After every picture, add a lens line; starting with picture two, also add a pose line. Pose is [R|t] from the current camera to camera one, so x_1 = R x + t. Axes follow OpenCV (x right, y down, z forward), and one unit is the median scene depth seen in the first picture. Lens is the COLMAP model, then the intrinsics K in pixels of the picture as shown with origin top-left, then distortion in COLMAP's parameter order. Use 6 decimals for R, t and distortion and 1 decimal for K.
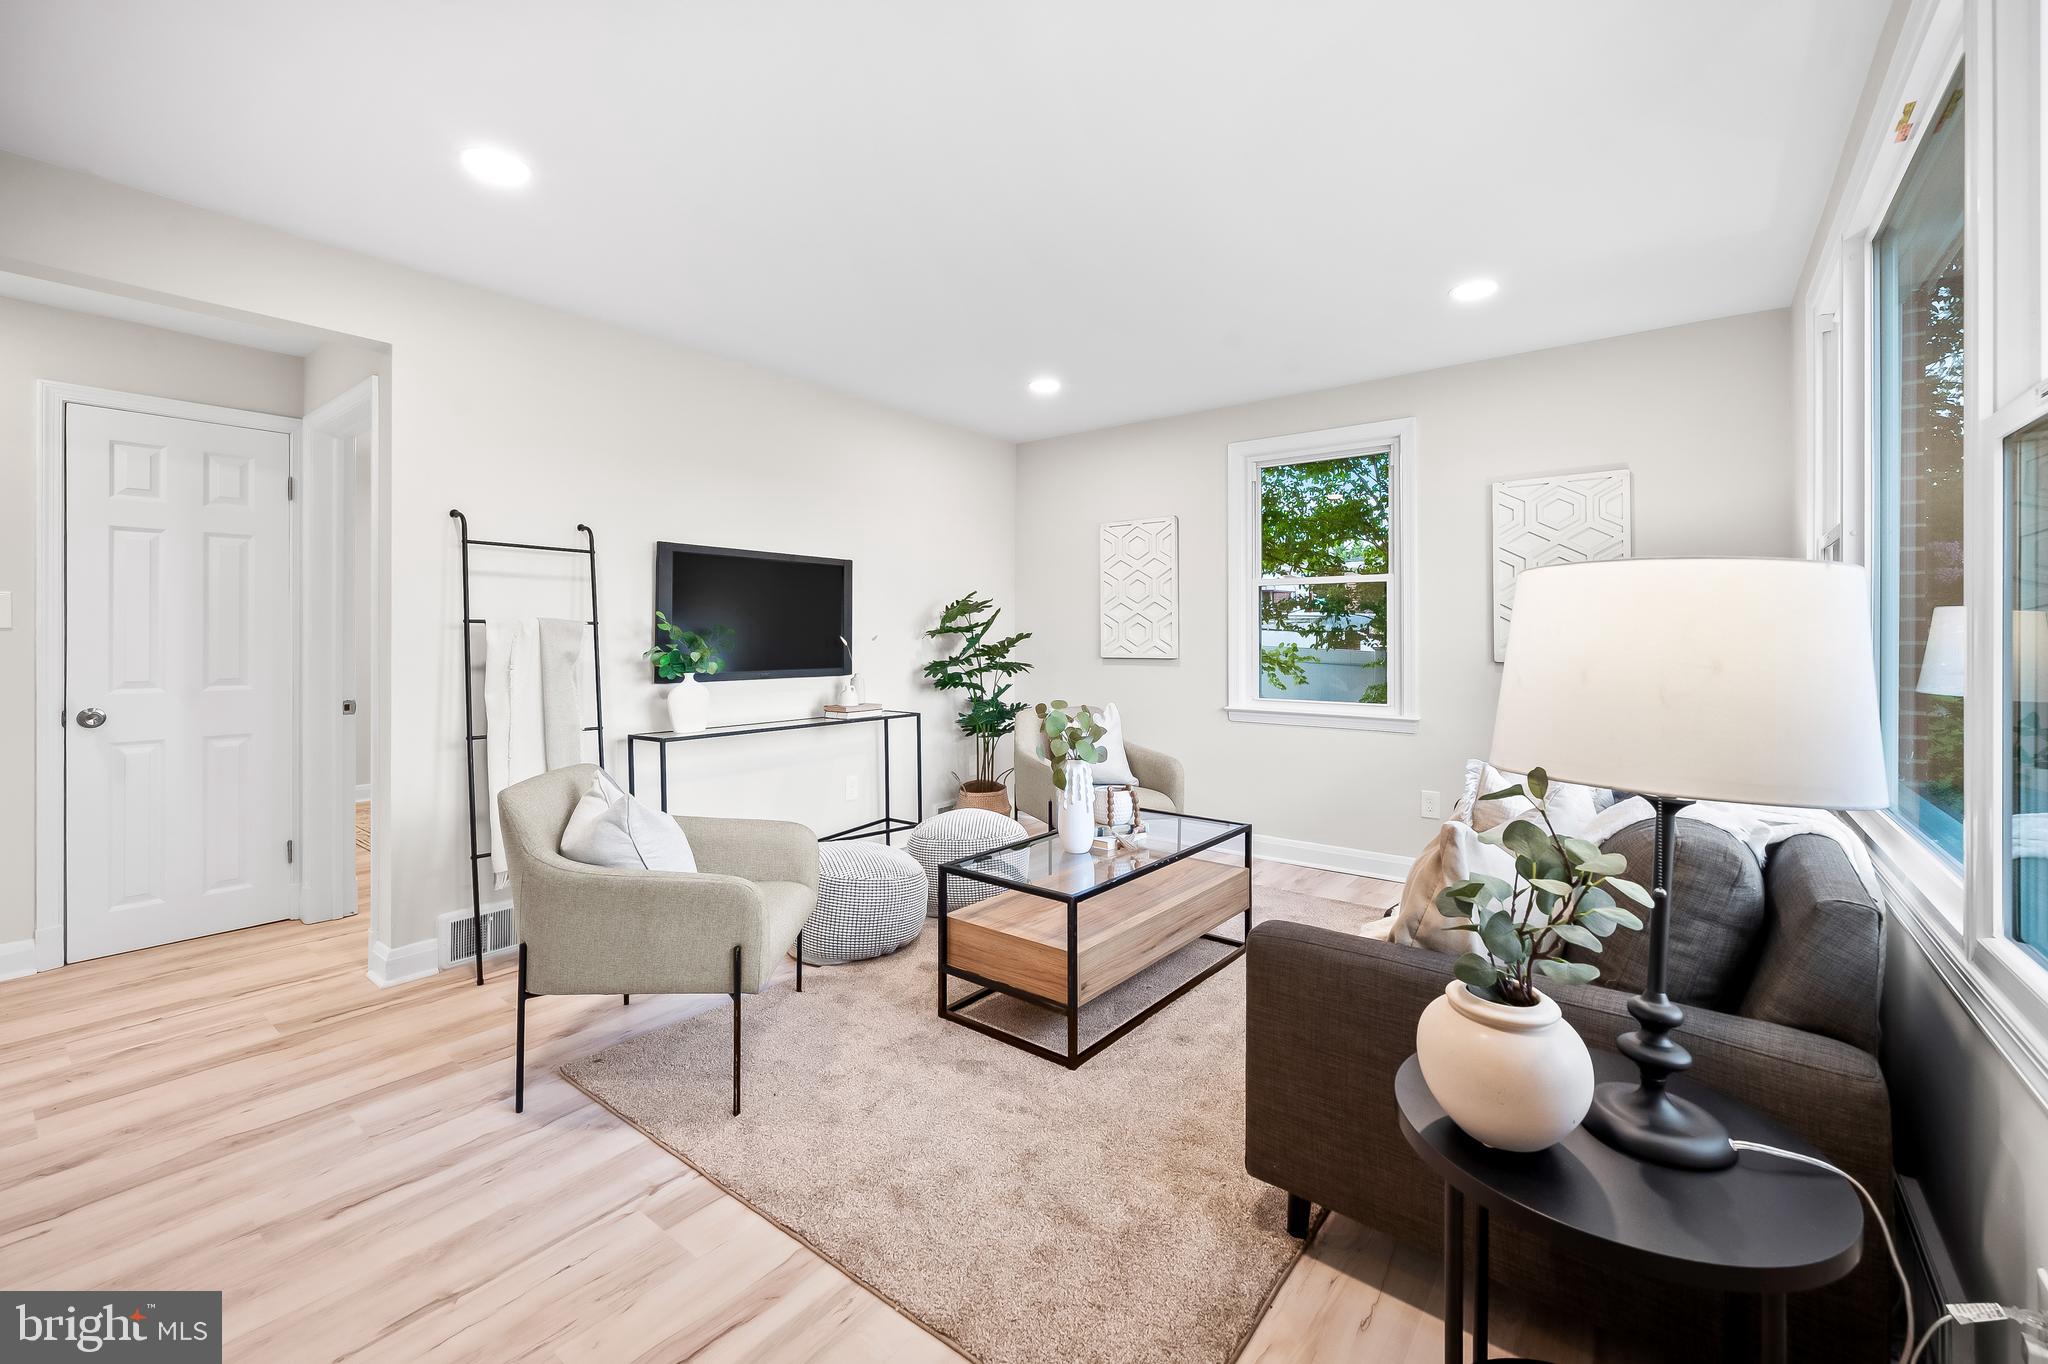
lens RADIAL K [[846.9, 0, 1018.6], [0, 846.9, 626.4], [0, 0, 1]] dist [-0.000136, -0.000126]
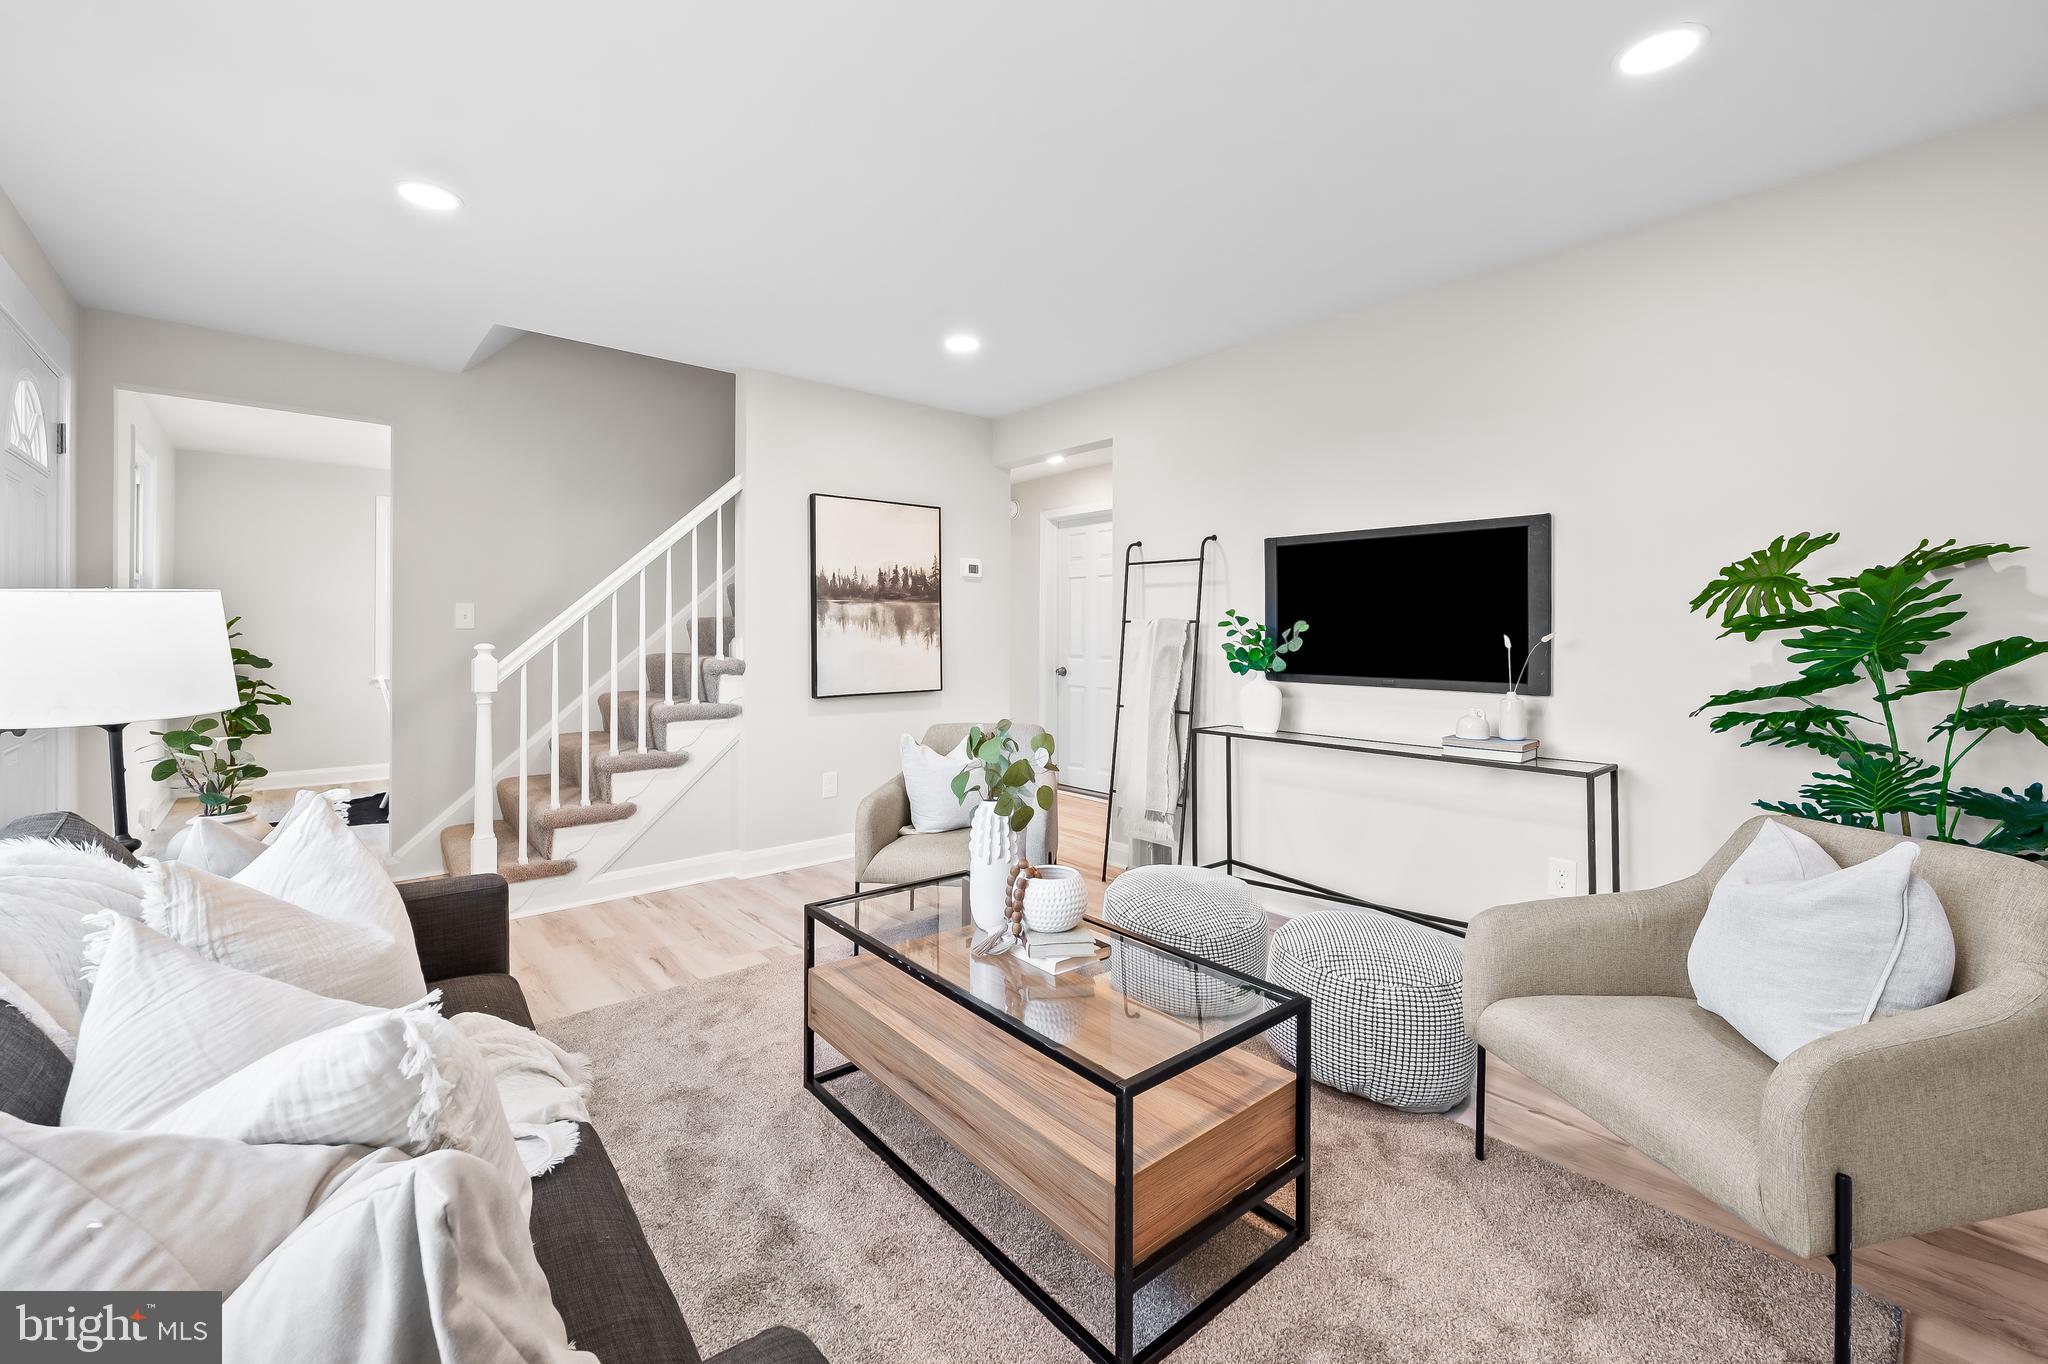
lens RADIAL K [[846.9, 0, 1018.6], [0, 846.9, 626.4], [0, 0, 1]] dist [-0.000136, -0.000126]
pose [[-0.189821, -0.002346, -0.981816, 0.641352], [0.003620, 0.999989, -0.003090, 0.007011], [0.981812, -0.004140, -0.189810, 0.952097]]
